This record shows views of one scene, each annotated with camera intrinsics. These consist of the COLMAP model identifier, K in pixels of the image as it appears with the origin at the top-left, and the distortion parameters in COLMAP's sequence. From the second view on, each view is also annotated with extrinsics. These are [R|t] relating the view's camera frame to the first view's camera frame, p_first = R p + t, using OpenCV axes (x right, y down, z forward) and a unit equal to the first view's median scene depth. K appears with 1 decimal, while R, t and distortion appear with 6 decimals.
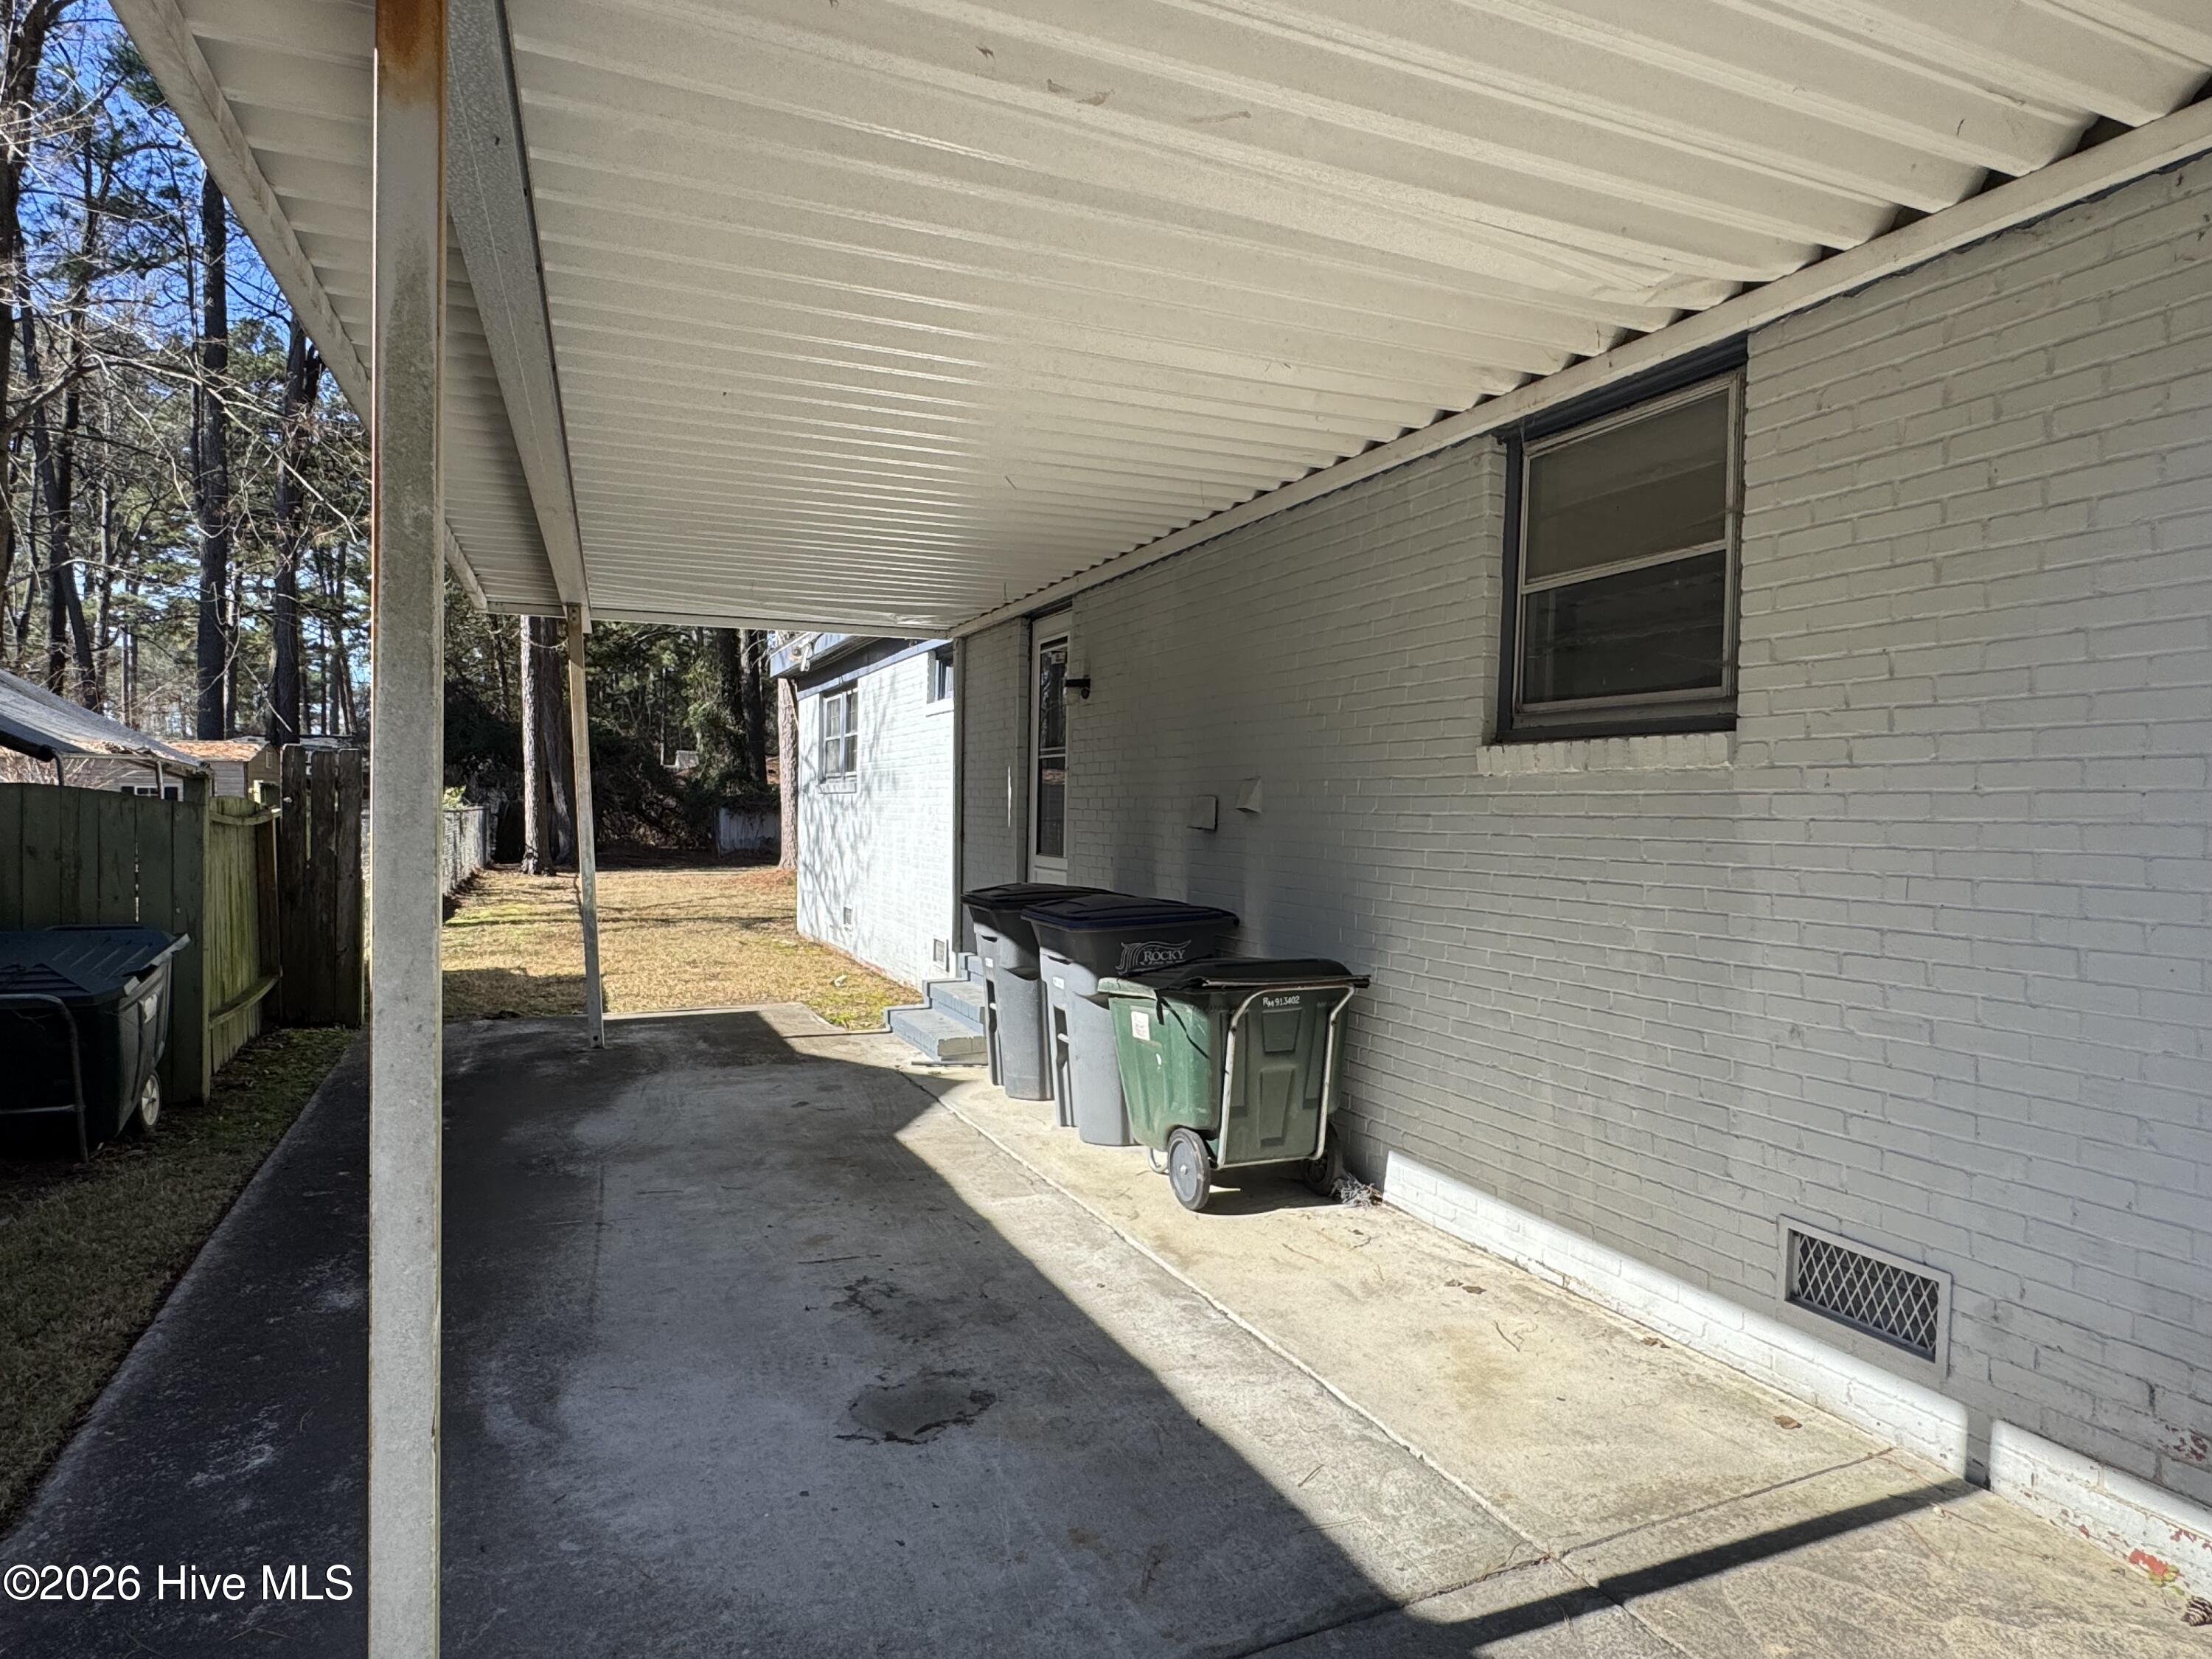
lens RADIAL K [[1264.6, 0, 1096.4], [0, 1264.6, 831.4], [0, 0, 1]] dist [-0.004726, 0.003435]
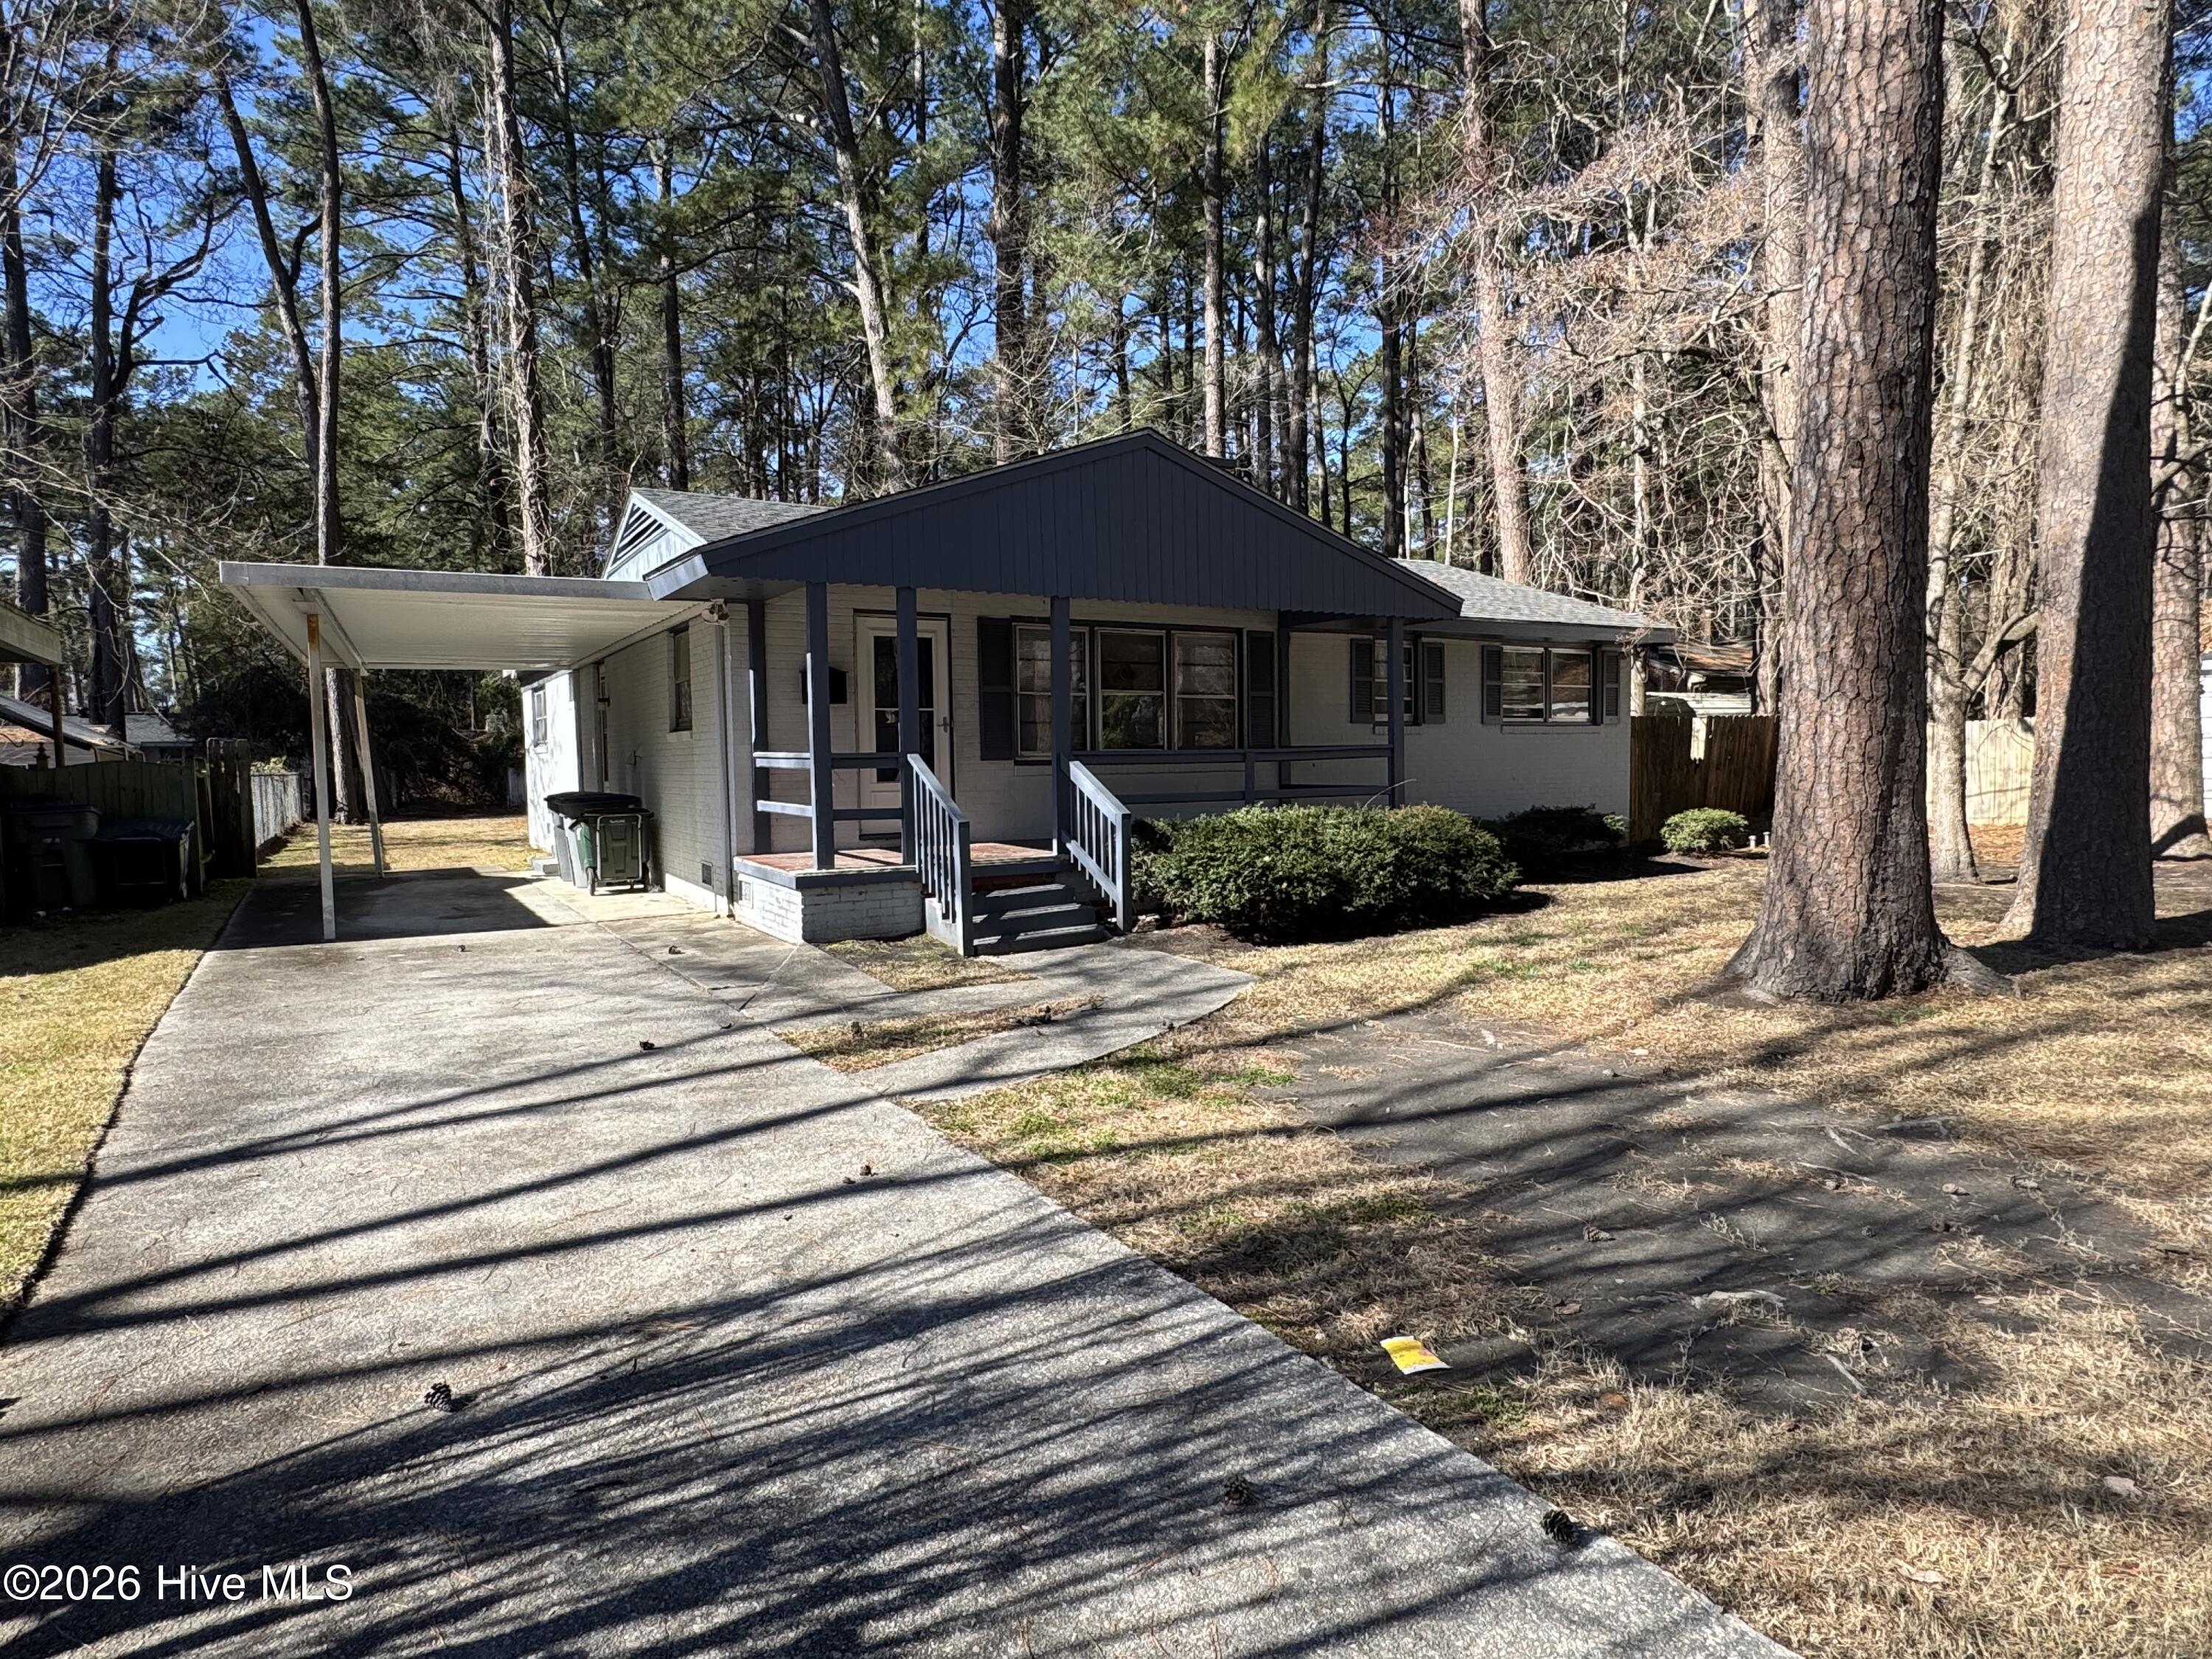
lens RADIAL K [[1264.6, 0, 1111.6], [0, 1264.6, 845.8], [0, 0, 1]] dist [-0.004726, 0.003435]
pose [[0.991223, -0.042517, 0.125181, 0.217447], [0.035708, 0.997784, 0.056138, 0.016178], [-0.127290, -0.051176, 0.990544, -0.489141]]
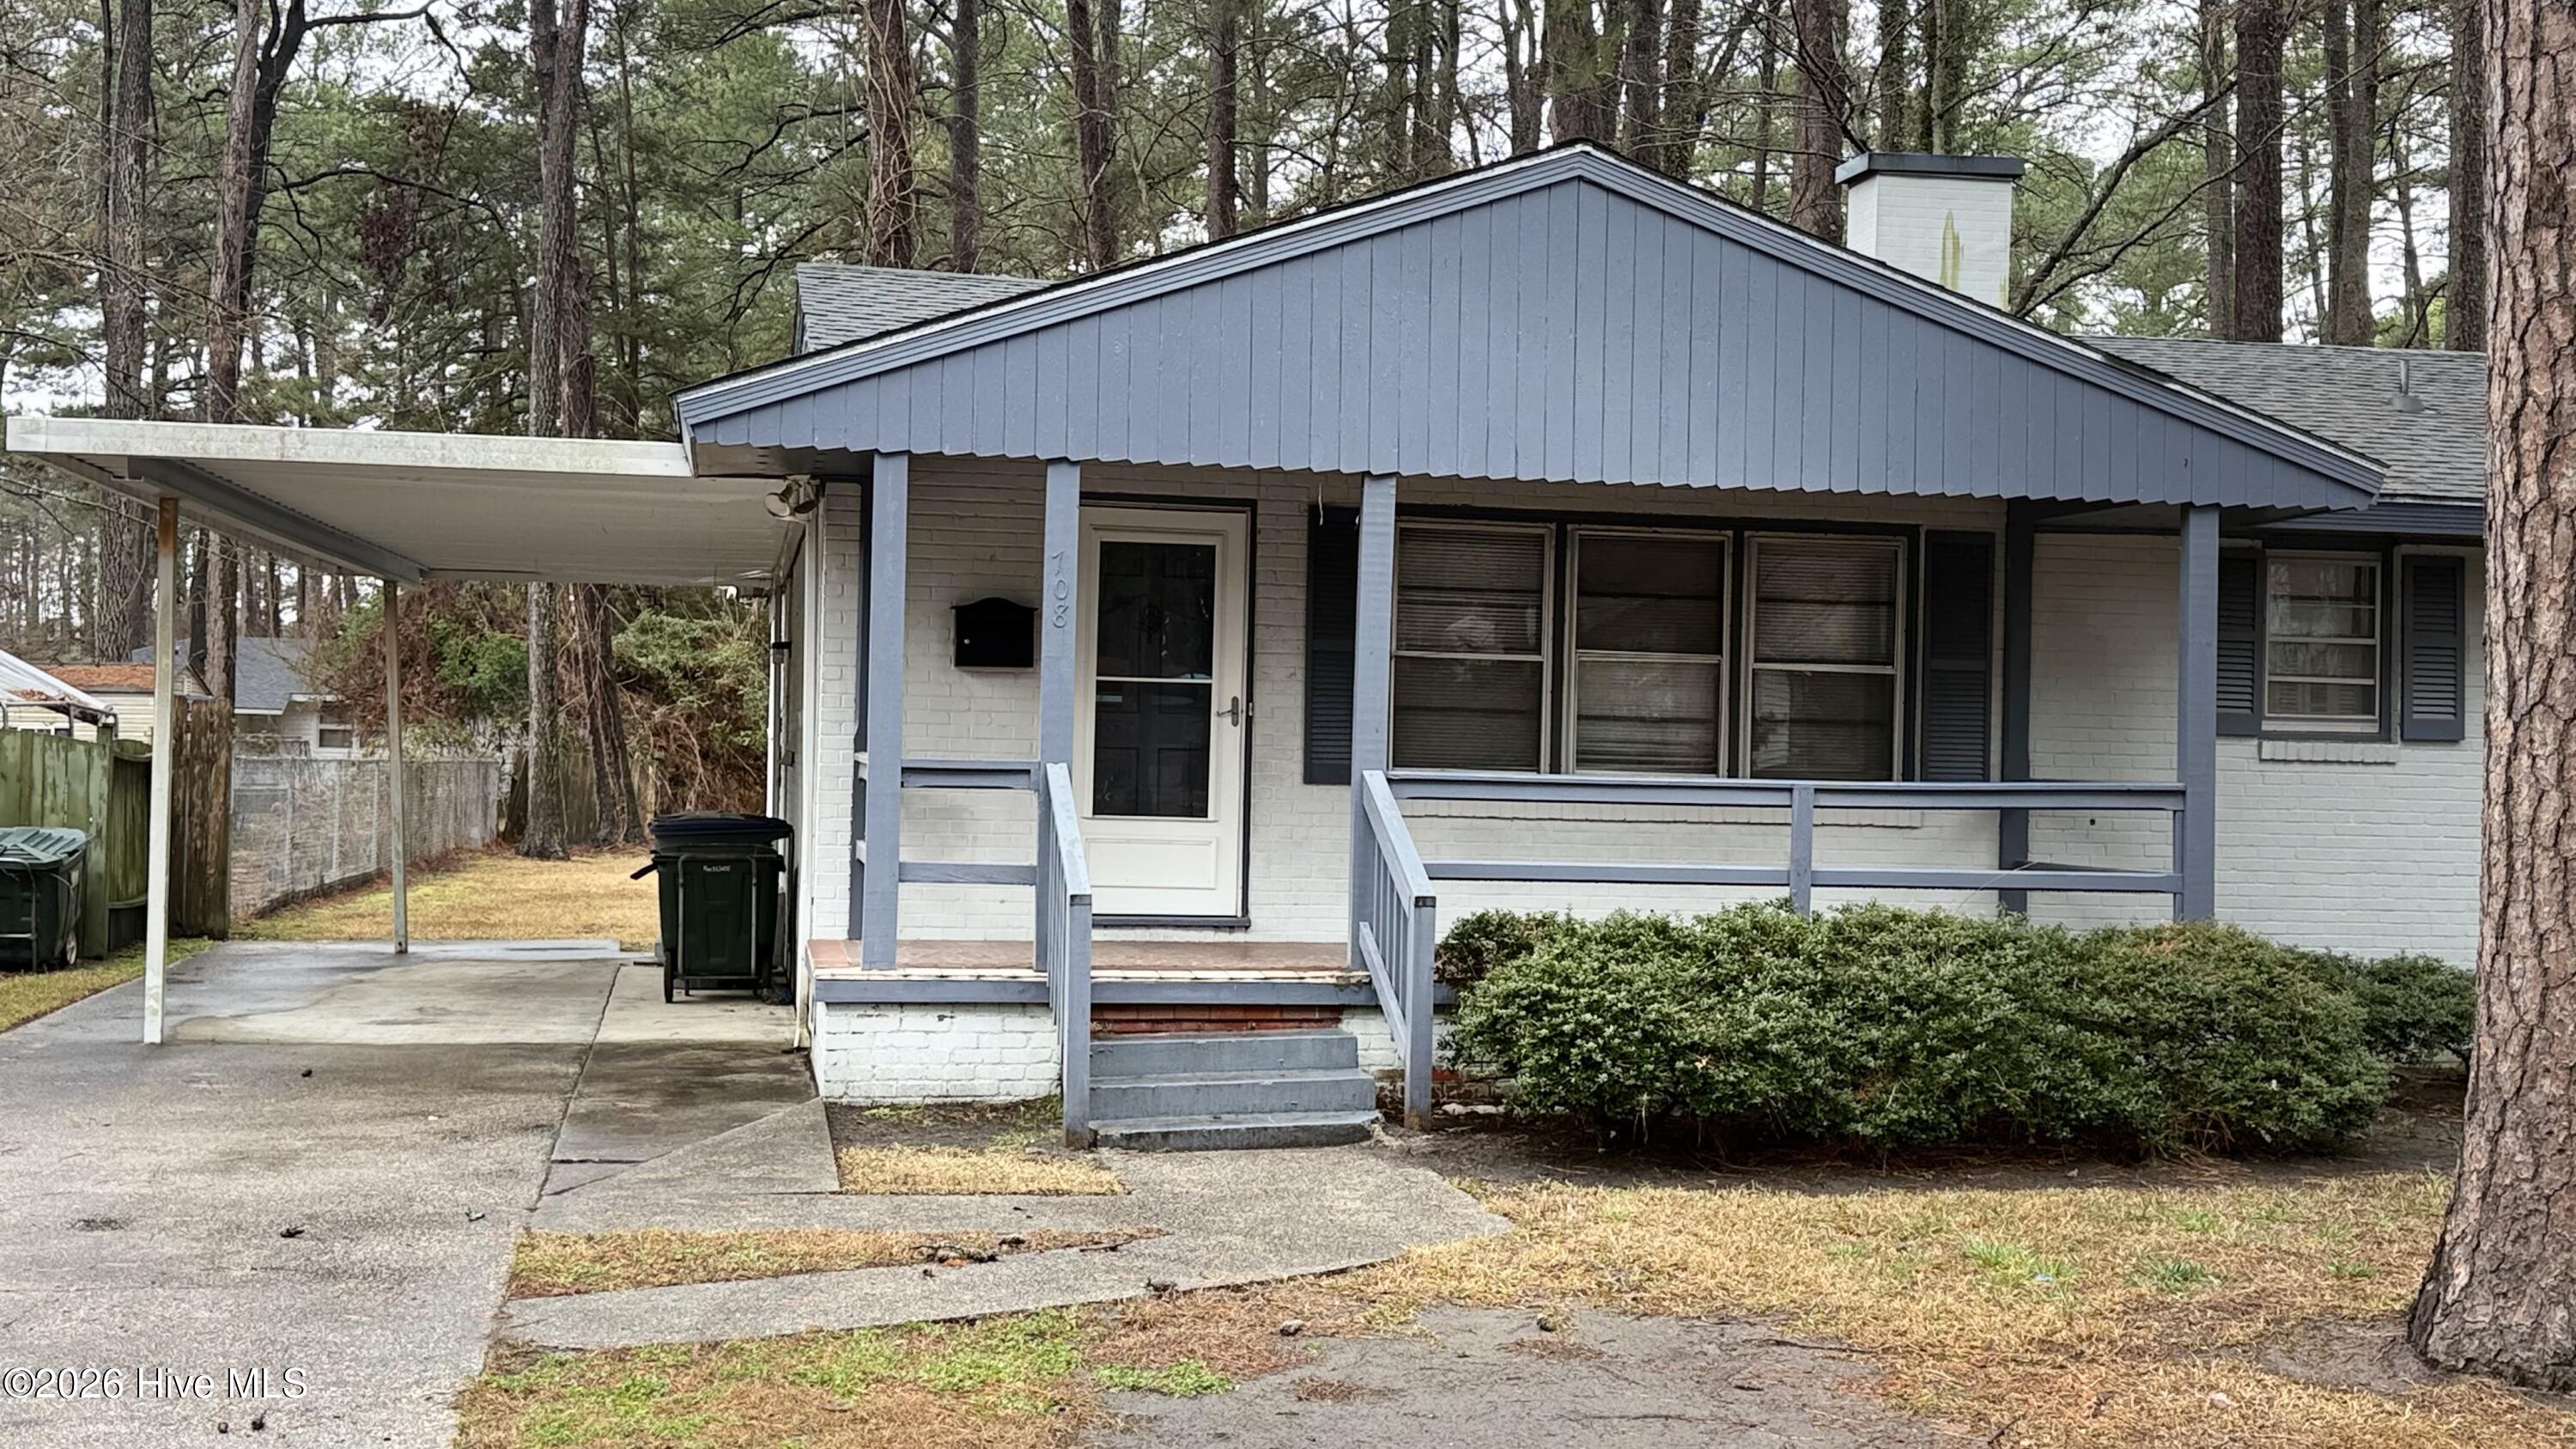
lens RADIAL K [[2799.1, 0, 1271.9], [0, 2799.1, 729.7], [0, 0, 1]] dist [0.101605, 0.000000]
pose [[0.974064, -0.001014, -0.226270, 0.394461], [-0.006625, 0.999433, -0.033001, 0.016736], [0.226175, 0.033644, 0.973506, -0.551916]]
